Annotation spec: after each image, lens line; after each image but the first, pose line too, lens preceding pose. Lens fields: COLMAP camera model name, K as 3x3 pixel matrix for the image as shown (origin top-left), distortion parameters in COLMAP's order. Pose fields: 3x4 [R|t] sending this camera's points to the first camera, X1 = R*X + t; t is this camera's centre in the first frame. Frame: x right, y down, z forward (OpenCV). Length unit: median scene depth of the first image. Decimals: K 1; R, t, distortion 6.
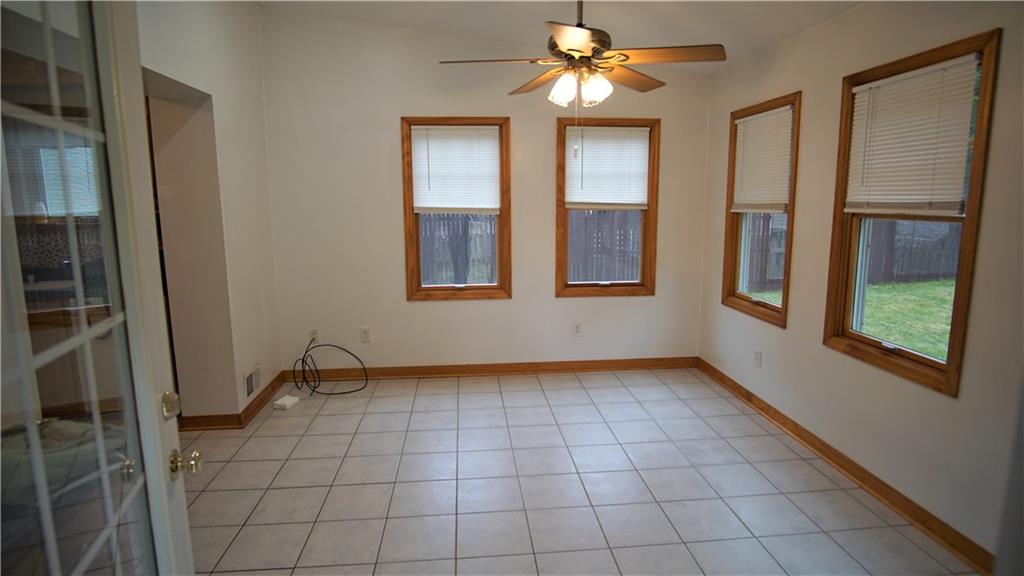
lens RADIAL K [[547.6, 0, 513.4], [0, 547.6, 287.3], [0, 0, 1]] dist [-0.032440, 0.007566]
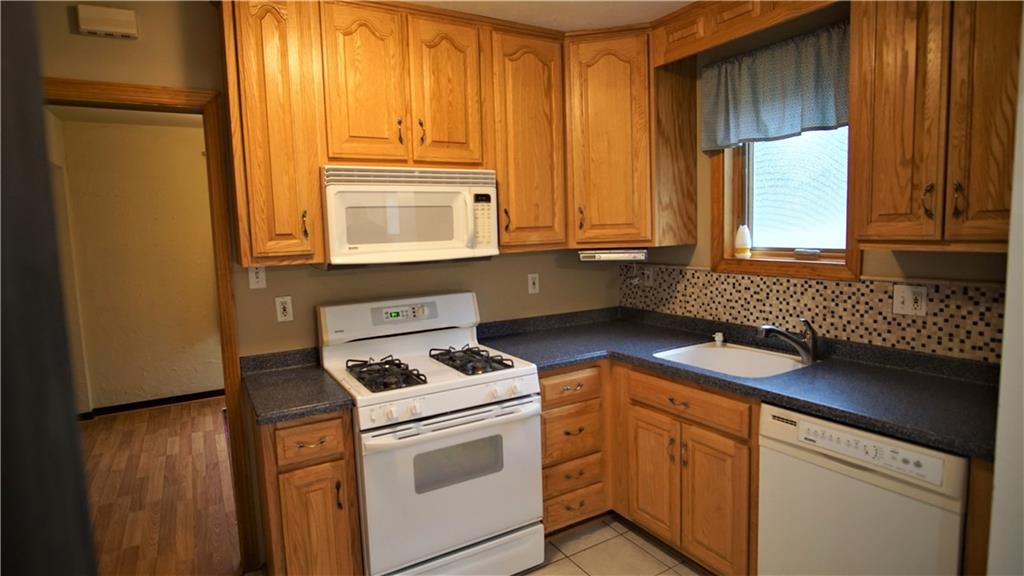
lens RADIAL K [[547.6, 0, 514.8], [0, 547.6, 285.7], [0, 0, 1]] dist [-0.032440, 0.007566]
pose [[0.438843, 0.089963, -0.894049, -0.382543], [-0.117547, 0.992173, 0.042139, -0.076582], [0.890842, 0.086601, 0.445983, 0.434153]]
